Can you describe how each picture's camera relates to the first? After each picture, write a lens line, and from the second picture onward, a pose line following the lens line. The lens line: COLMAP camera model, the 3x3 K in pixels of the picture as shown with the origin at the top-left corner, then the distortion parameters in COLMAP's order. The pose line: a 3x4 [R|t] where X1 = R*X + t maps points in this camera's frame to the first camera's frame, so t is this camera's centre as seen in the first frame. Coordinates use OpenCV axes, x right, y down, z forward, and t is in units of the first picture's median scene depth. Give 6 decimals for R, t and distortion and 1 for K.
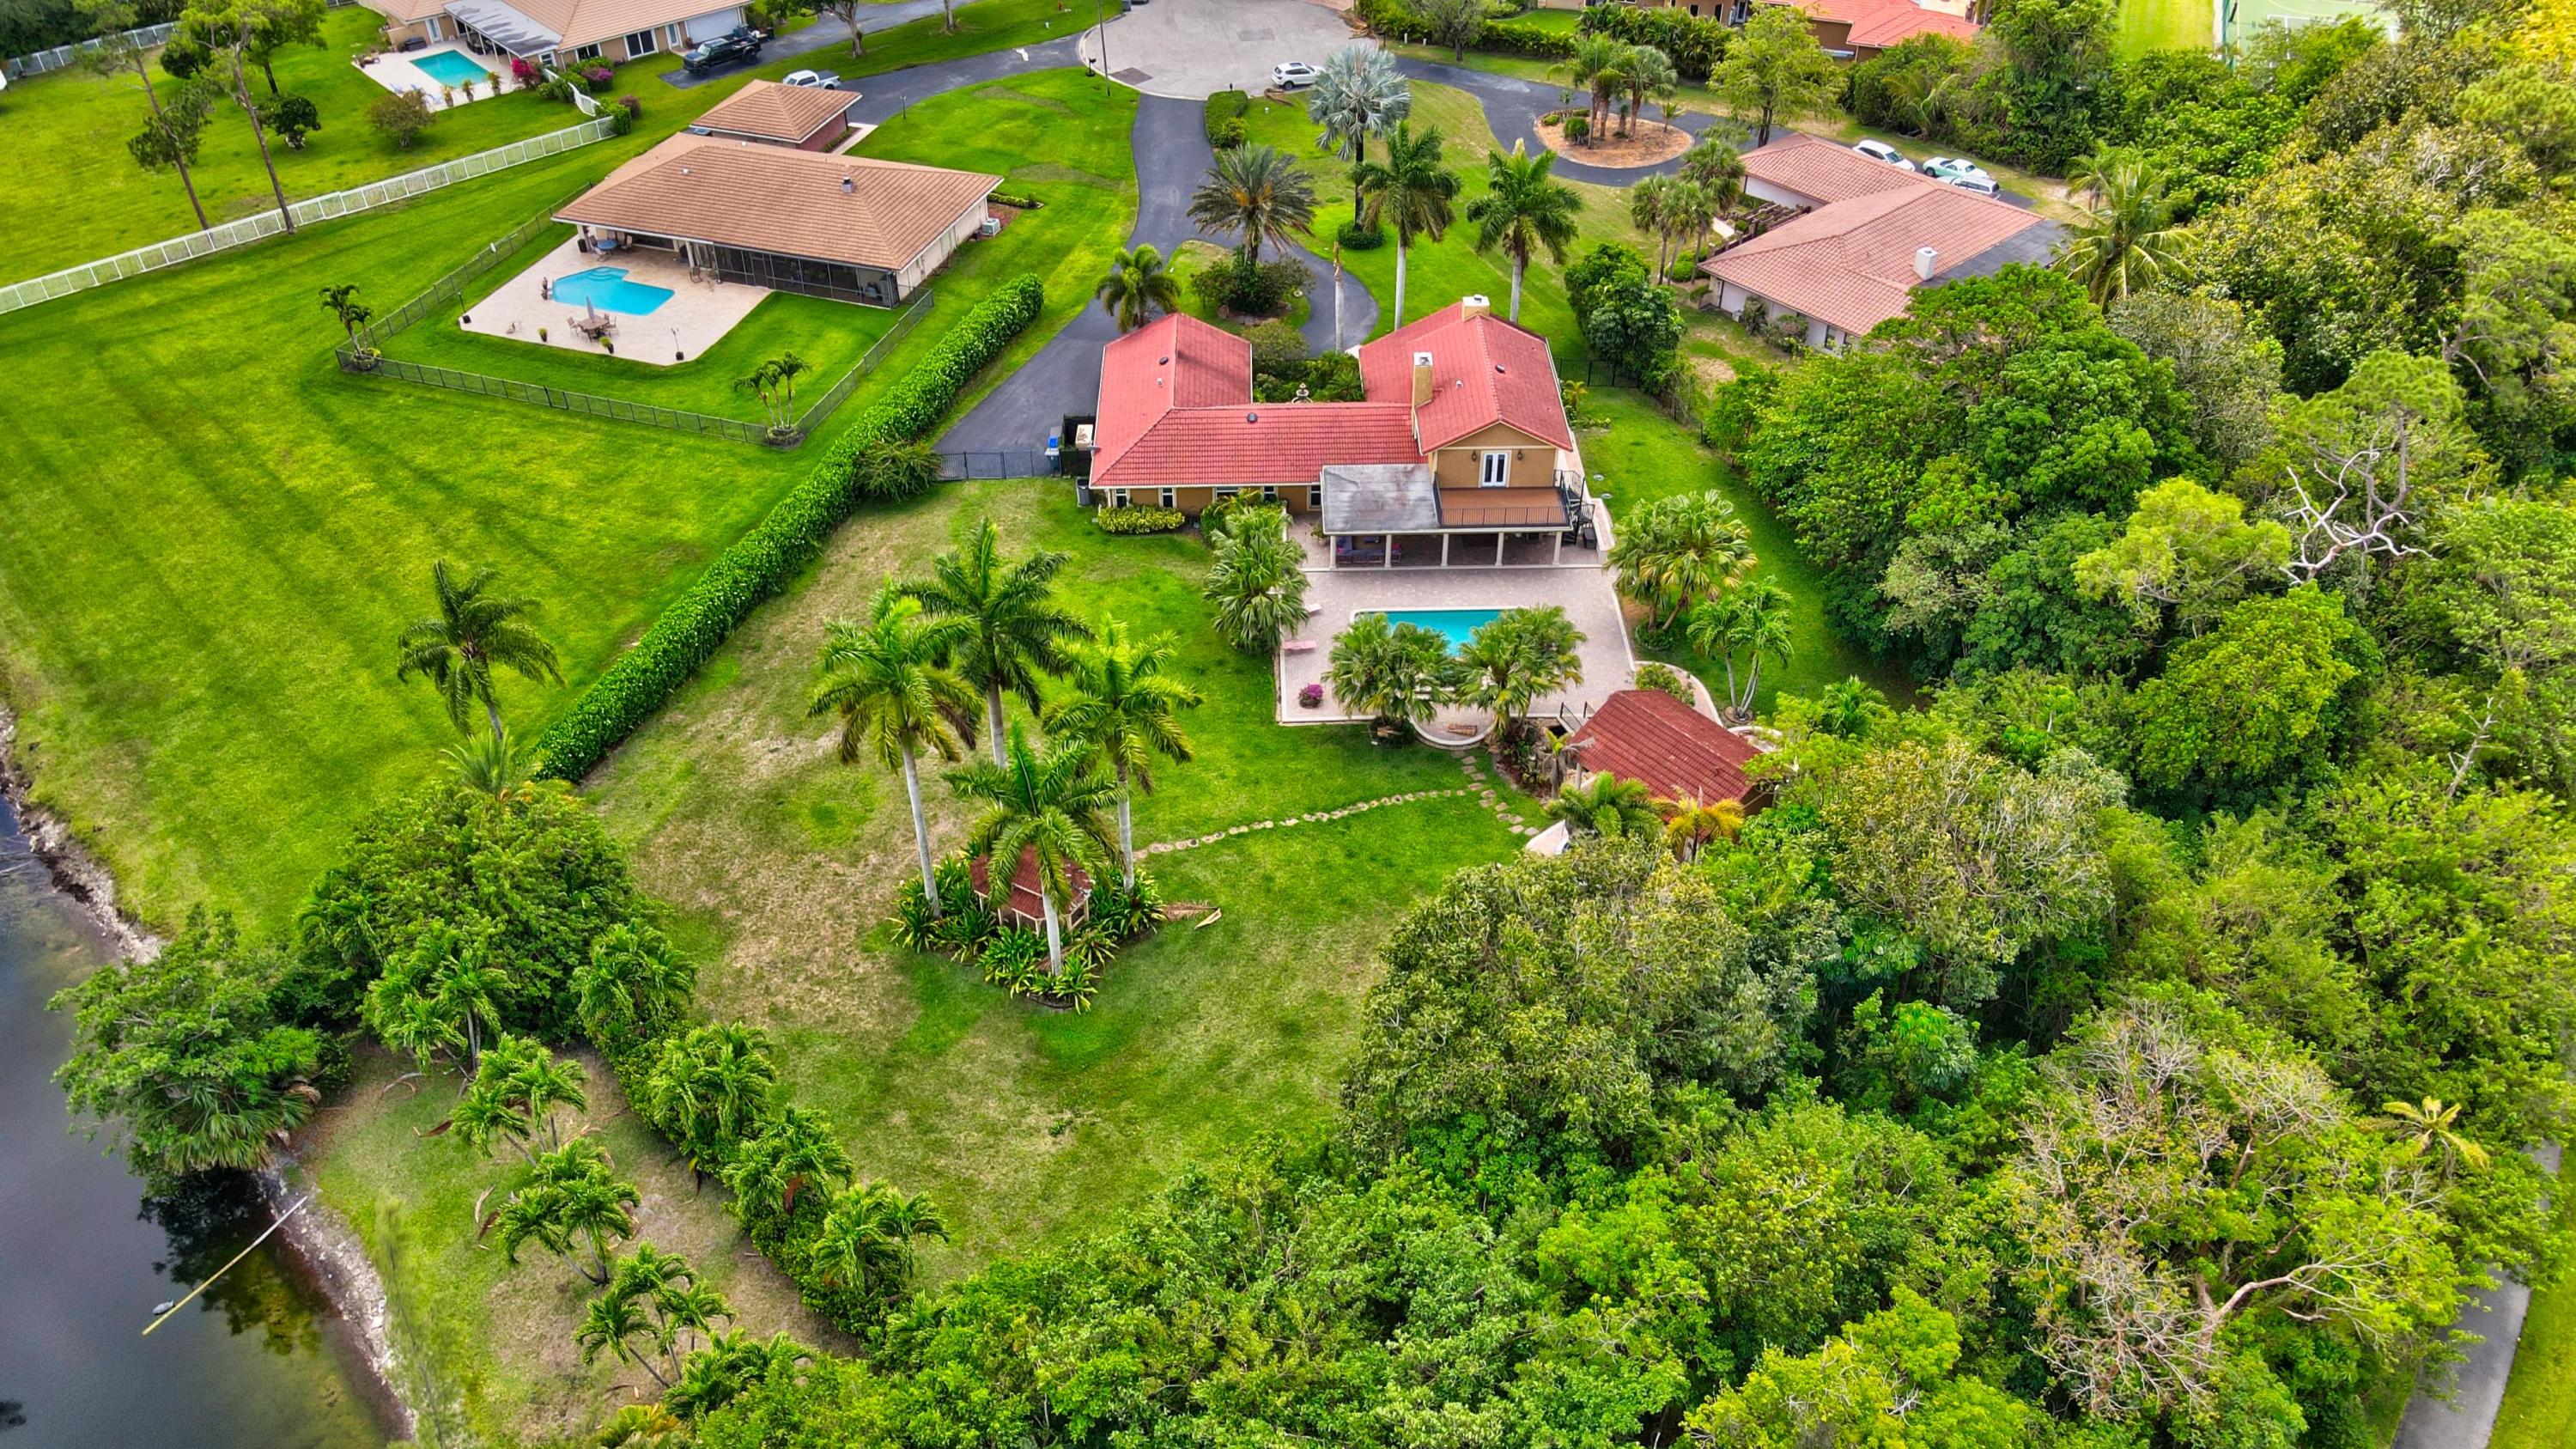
lens RADIAL K [[1902.0, 0, 1283.5], [0, 1902.0, 718.5], [0, 0, 1]] dist [-0.005582, 0.035235]
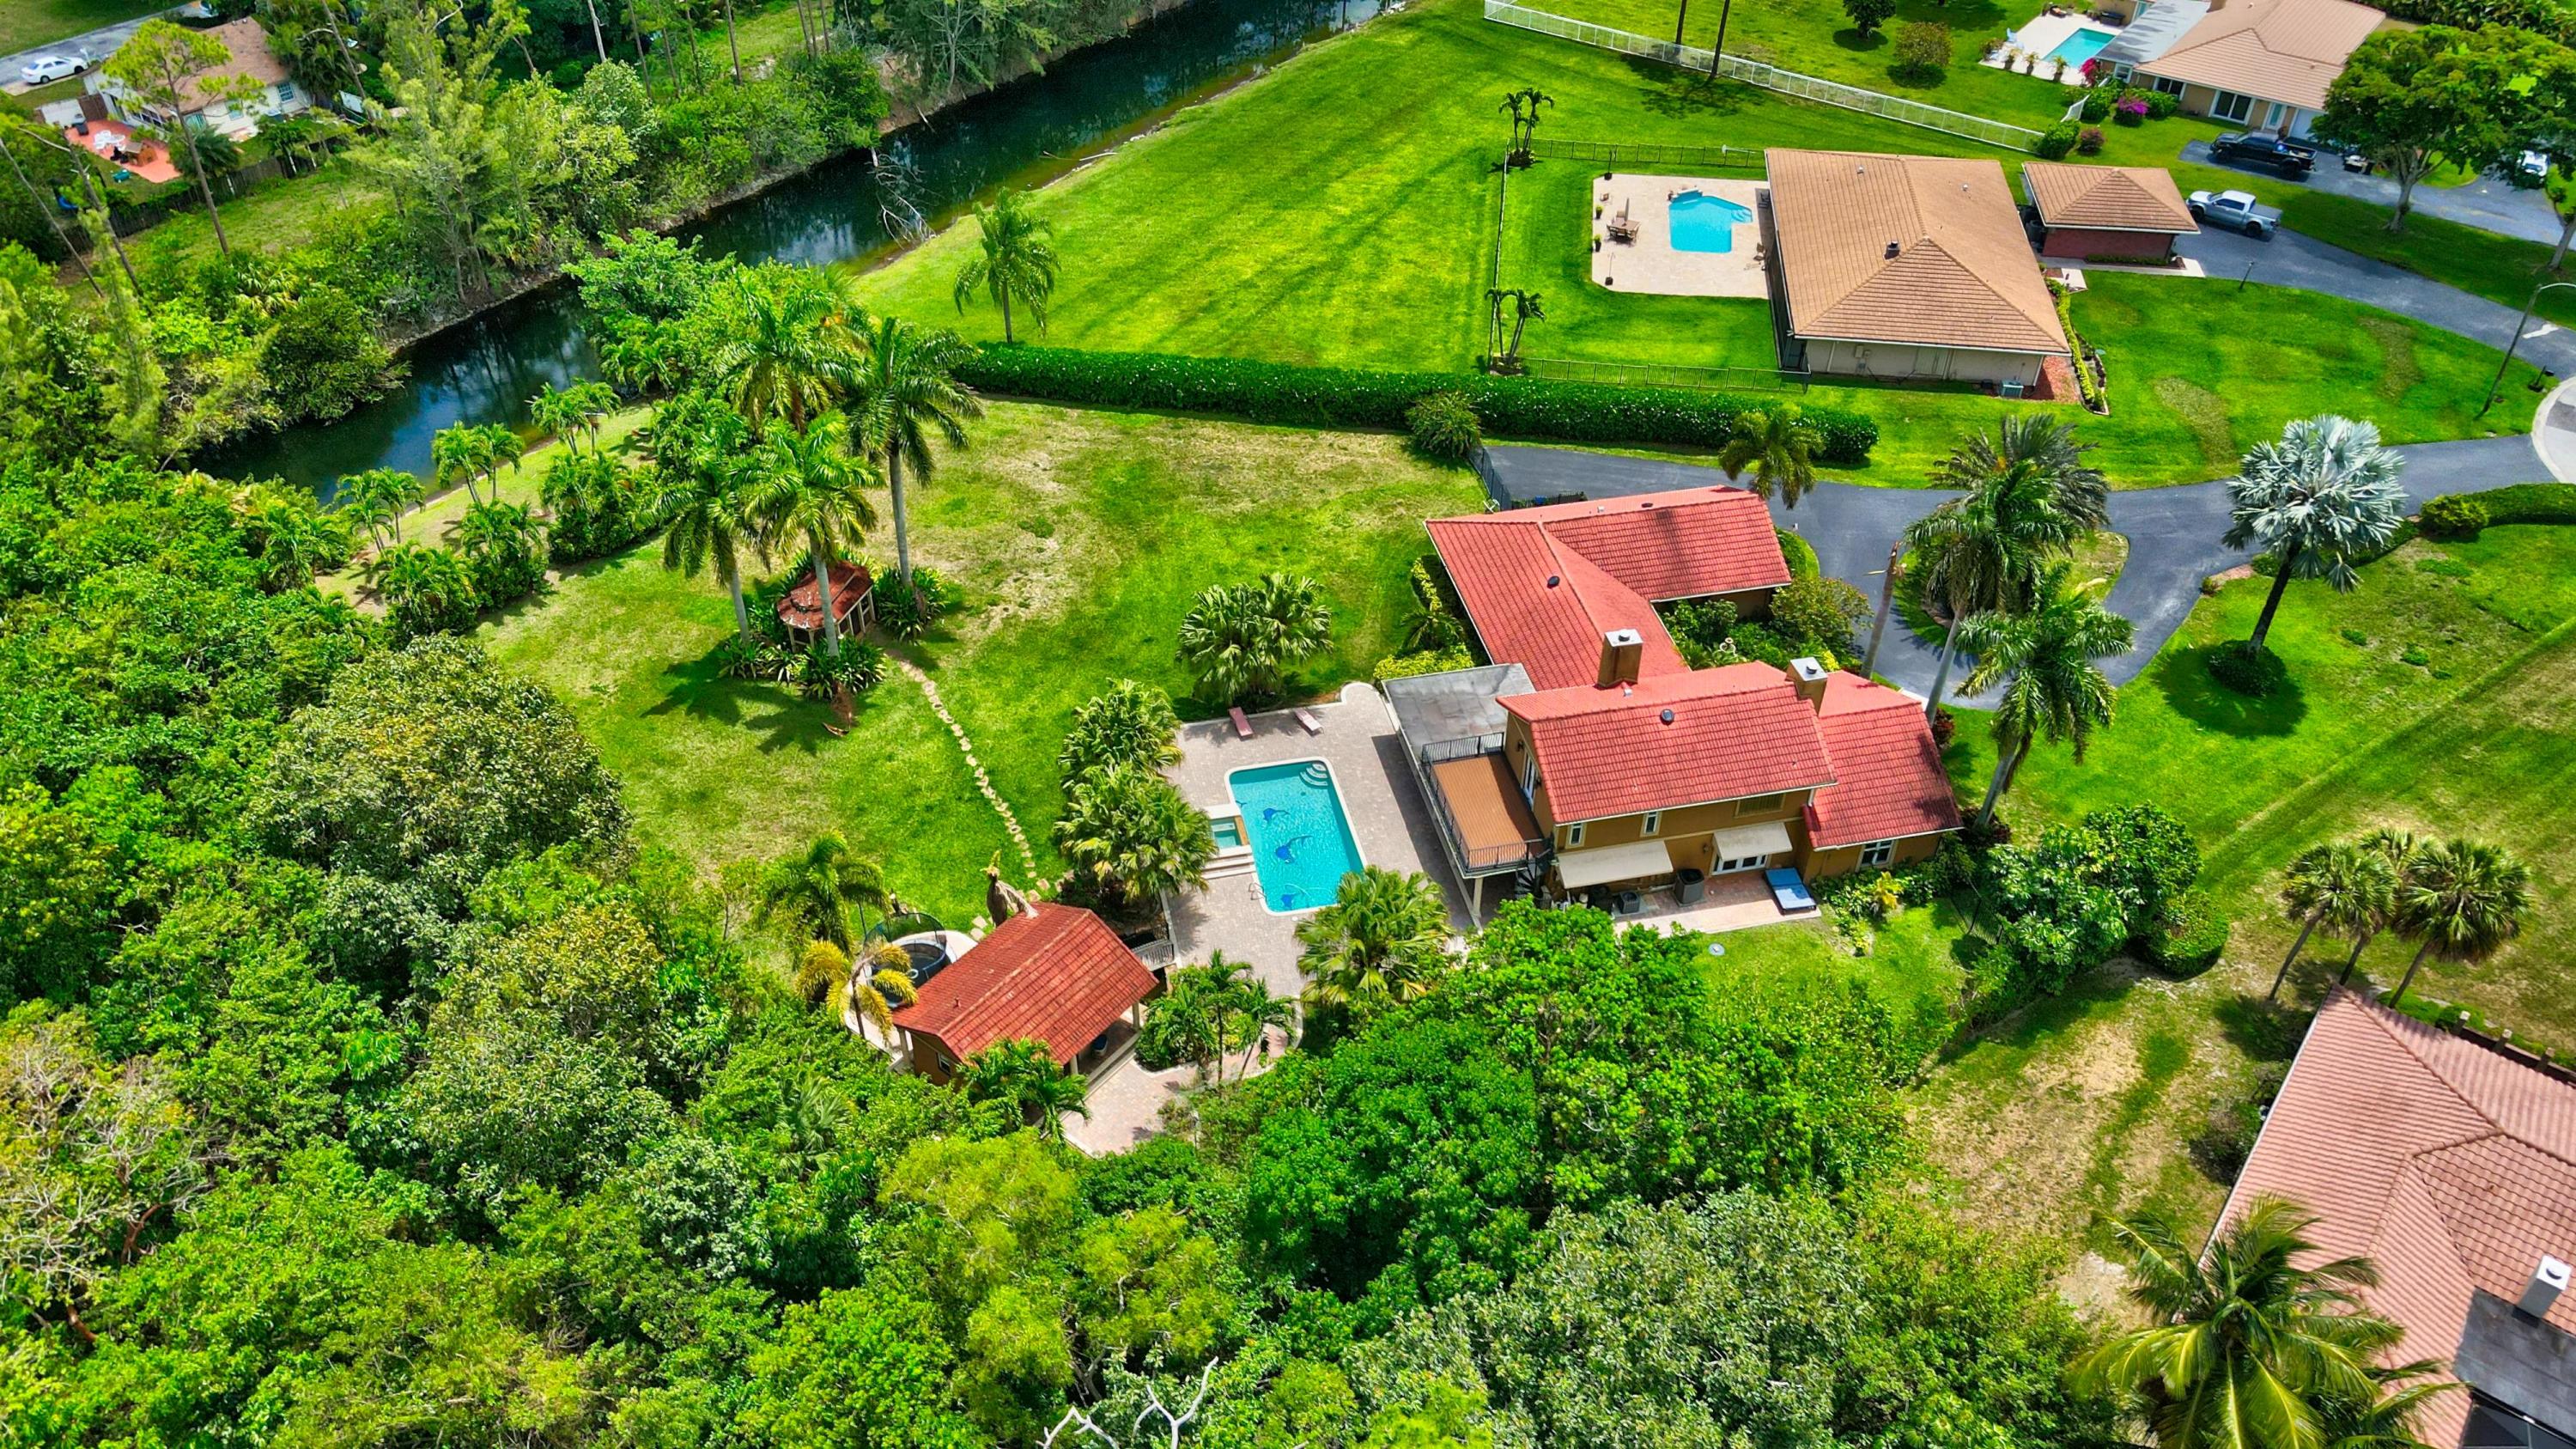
lens RADIAL K [[1902.0, 0, 1277.3], [0, 1902.0, 717.5], [0, 0, 1]] dist [-0.005582, 0.035235]
pose [[0.195696, 0.636409, -0.746115, 0.650537], [-0.620295, 0.669619, 0.408466, -0.398220], [0.759564, 0.382876, 0.525803, 0.491044]]
